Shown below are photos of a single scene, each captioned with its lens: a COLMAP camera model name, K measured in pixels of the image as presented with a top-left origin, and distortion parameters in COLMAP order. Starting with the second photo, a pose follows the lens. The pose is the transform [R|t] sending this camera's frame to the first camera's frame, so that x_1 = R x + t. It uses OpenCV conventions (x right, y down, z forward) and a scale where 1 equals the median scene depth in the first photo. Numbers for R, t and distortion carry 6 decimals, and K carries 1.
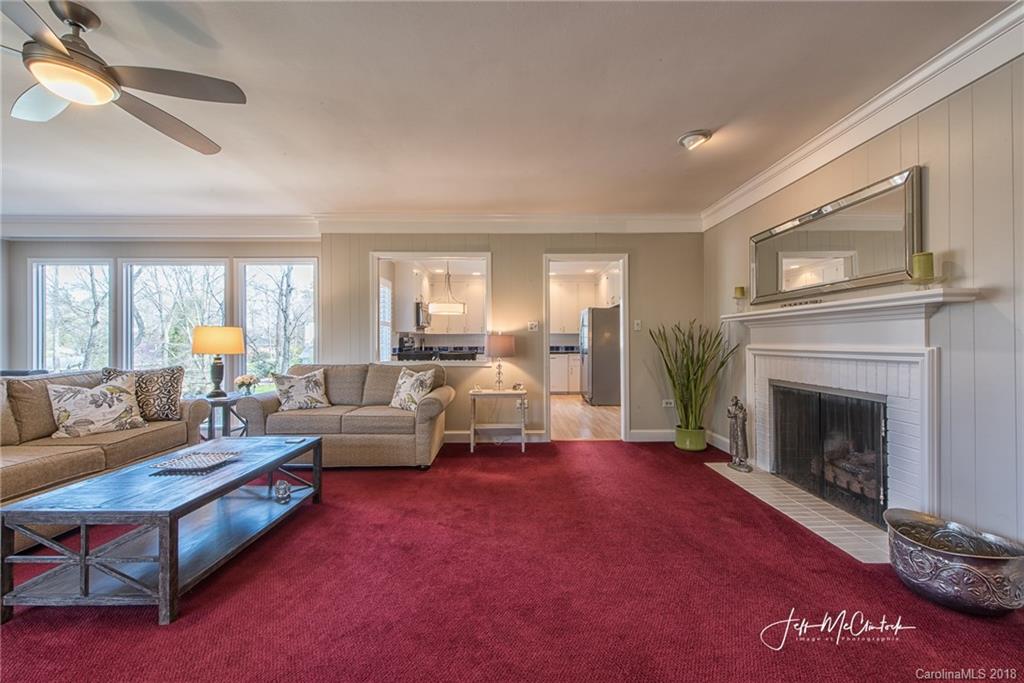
lens RADIAL K [[393.9, 0, 516.7], [0, 393.9, 337.7], [0, 0, 1]] dist [-0.000320, -0.000123]
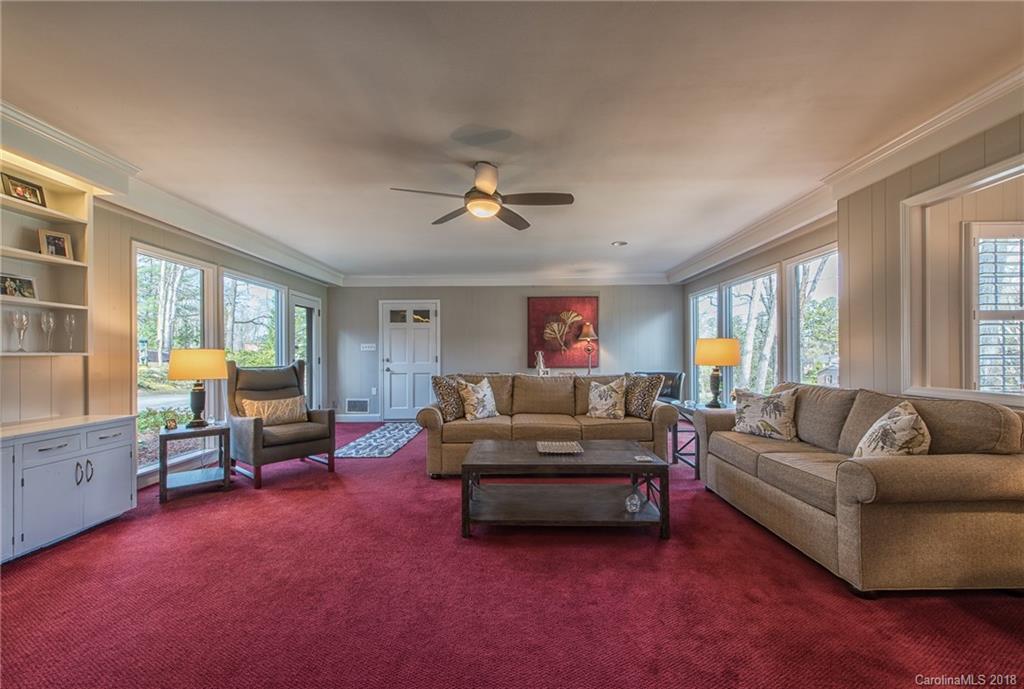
lens RADIAL K [[404.4, 0, 512.0], [0, 404.4, 344.5], [0, 0, 1]] dist [0.002150, 0.000264]
pose [[-0.013496, -0.023184, -0.999640, 0.325484], [0.015956, 0.999599, -0.023398, 0.004749], [0.999782, -0.016266, -0.013120, 0.553549]]
